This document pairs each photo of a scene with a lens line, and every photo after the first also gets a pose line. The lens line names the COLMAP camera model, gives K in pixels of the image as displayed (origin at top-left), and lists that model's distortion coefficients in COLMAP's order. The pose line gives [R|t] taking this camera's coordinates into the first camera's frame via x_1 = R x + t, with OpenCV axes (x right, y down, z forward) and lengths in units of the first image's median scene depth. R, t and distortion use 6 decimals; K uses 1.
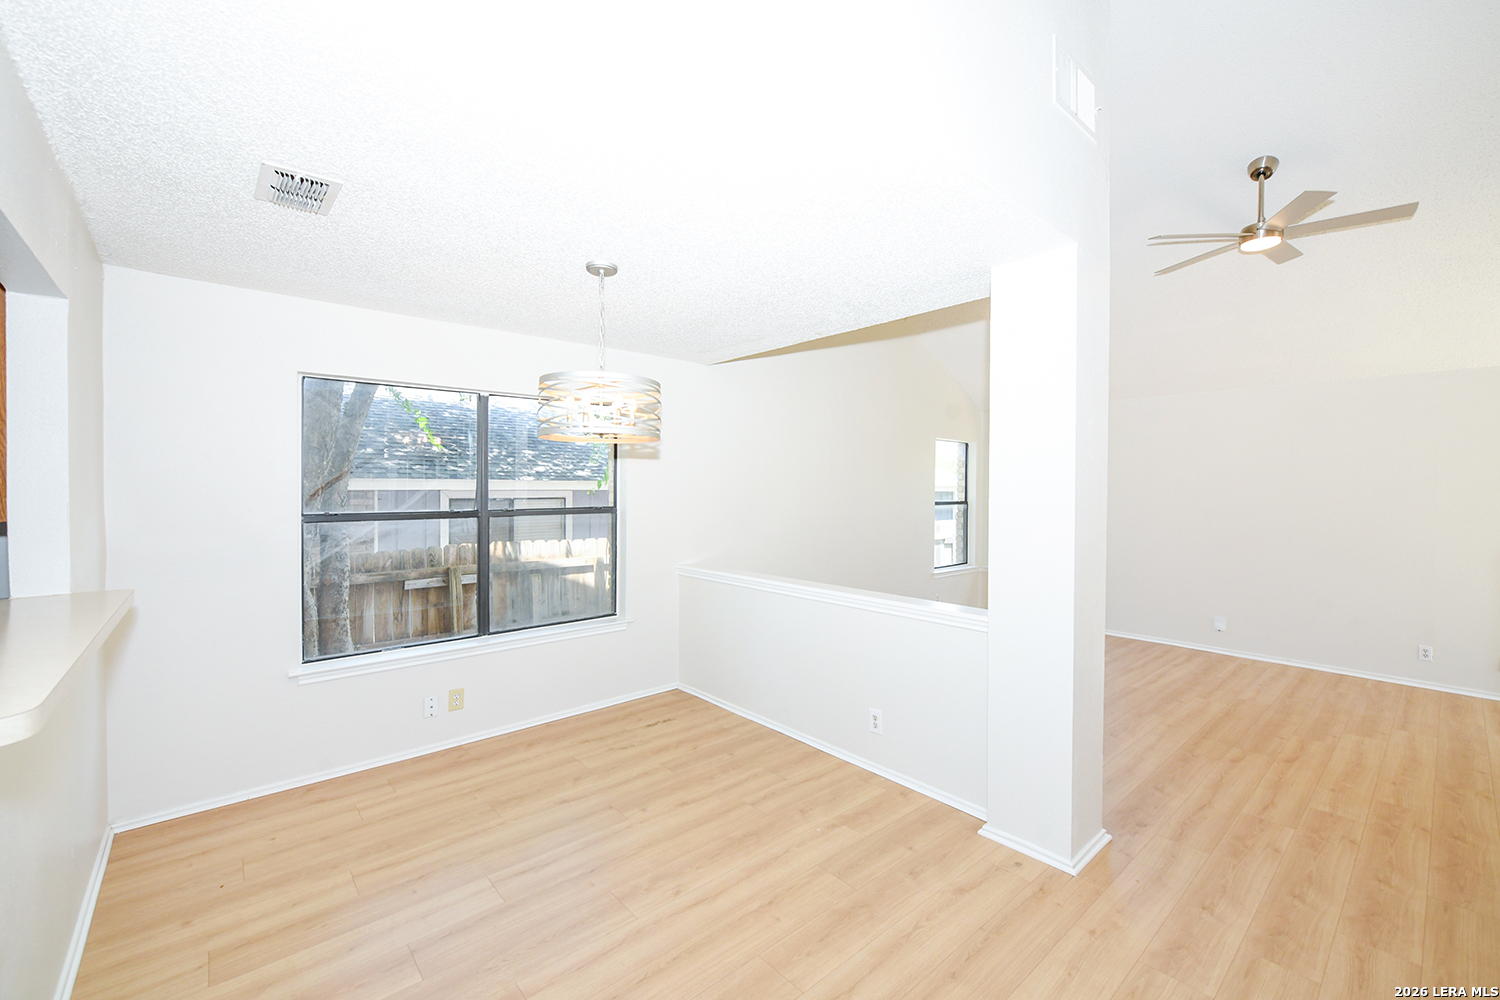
lens RADIAL K [[601.8, 0, 751.4], [0, 601.8, 496.7], [0, 0, 1]] dist [0.000312, -0.000295]
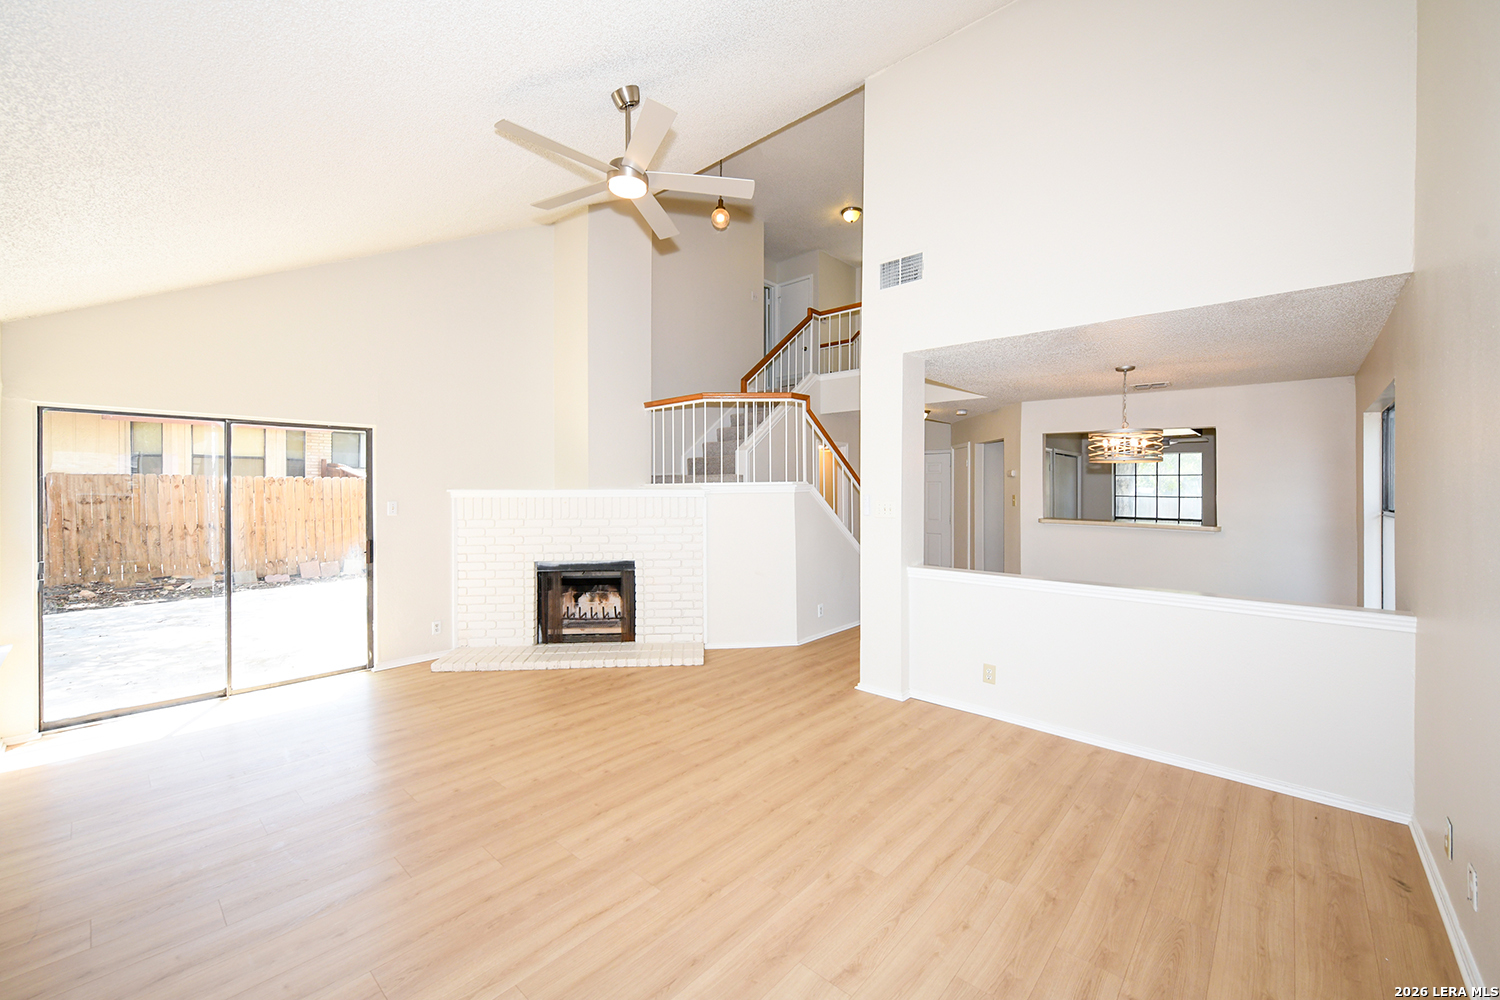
lens RADIAL K [[600.5, 0, 752.1], [0, 600.5, 487.3], [0, 0, 1]] dist [-0.002852, -0.000417]
pose [[-0.992082, -0.003143, -0.125554, 0.893911], [-0.004378, 0.999945, 0.009565, -0.018338], [0.125517, 0.010039, -0.992041, 2.140626]]
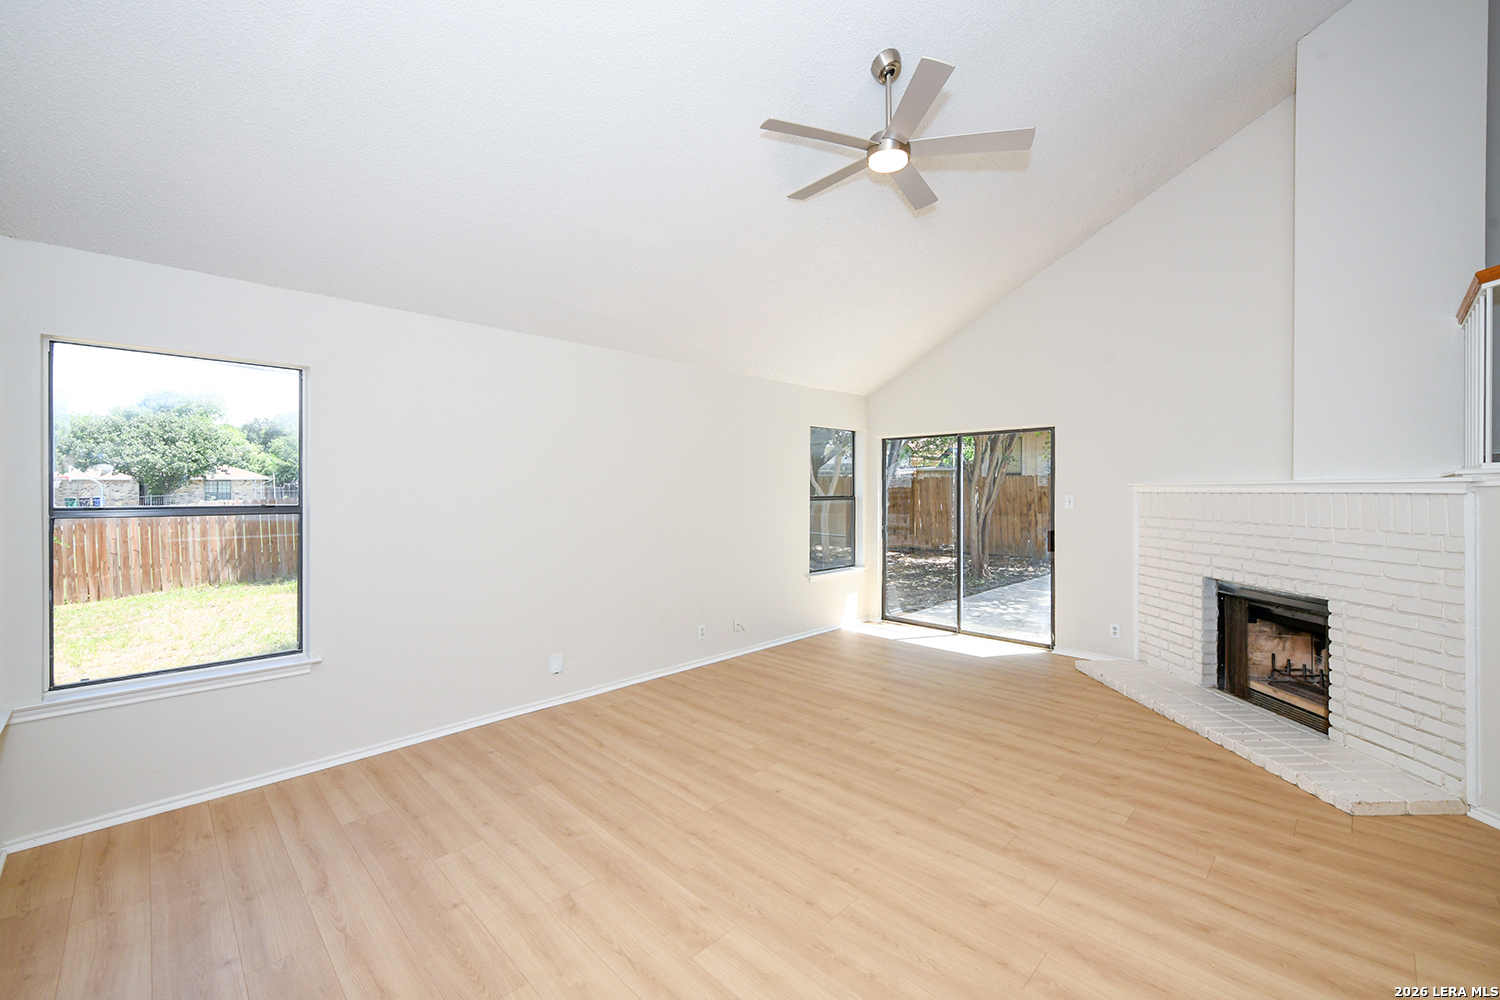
lens RADIAL K [[601.8, 0, 751.4], [0, 601.8, 496.7], [0, 0, 1]] dist [0.000312, -0.000295]
pose [[-0.074483, -0.013468, 0.997131, 0.074686], [0.015662, 0.999770, 0.014674, 0.006053], [-0.997099, 0.016710, -0.074255, 1.434538]]
